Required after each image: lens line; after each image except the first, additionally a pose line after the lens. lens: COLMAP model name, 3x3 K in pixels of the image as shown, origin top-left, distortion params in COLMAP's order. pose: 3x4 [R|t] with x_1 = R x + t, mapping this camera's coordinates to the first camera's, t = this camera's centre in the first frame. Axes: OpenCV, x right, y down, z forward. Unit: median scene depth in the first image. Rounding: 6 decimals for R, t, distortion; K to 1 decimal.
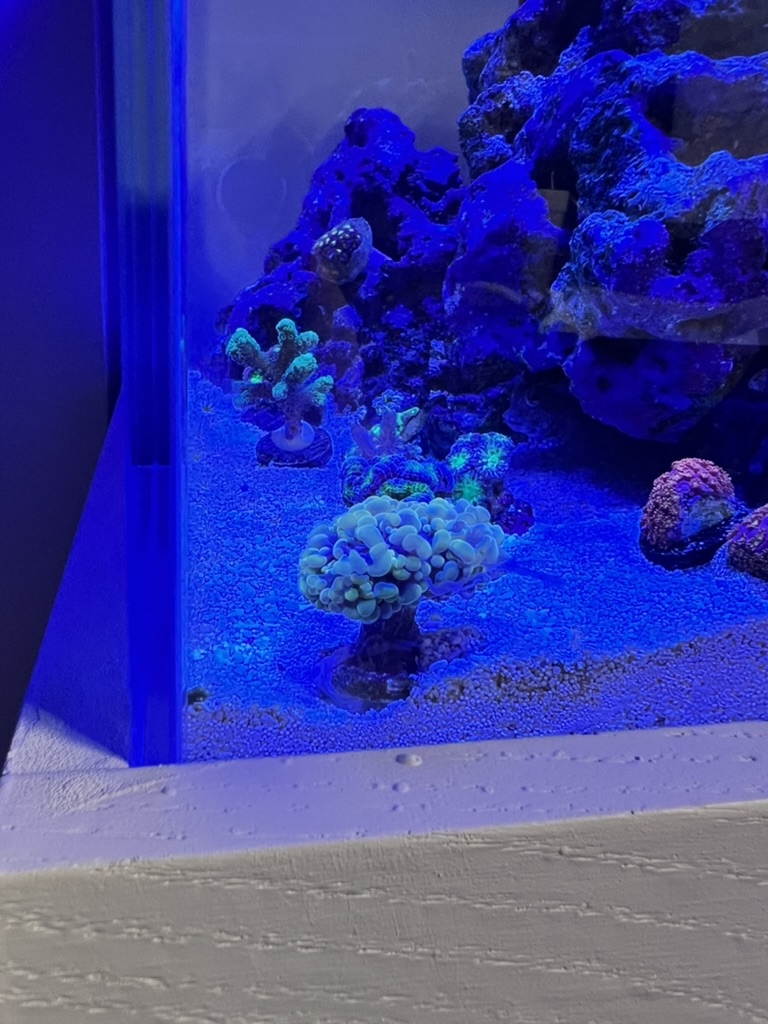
lens RADIAL K [[892.0, 0, 381.5], [0, 892.0, 506.8], [0, 0, 1]] dist [-0.030521, 0.006196]
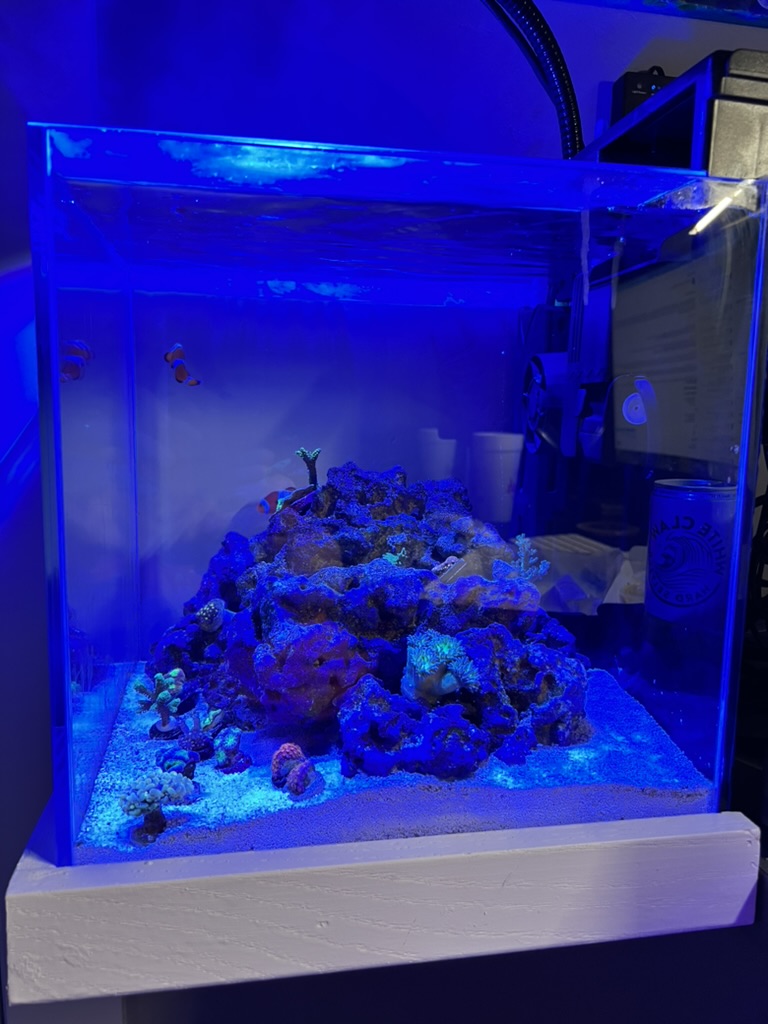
lens RADIAL K [[769.2, 0, 386.0], [0, 769.2, 510.6], [0, 0, 1]] dist [-0.008420, -0.007677]
pose [[0.998915, -0.046510, 0.002236, 0.846309], [0.045756, 0.971567, -0.232303, -0.232115], [0.008632, 0.232154, 0.972641, -1.743772]]
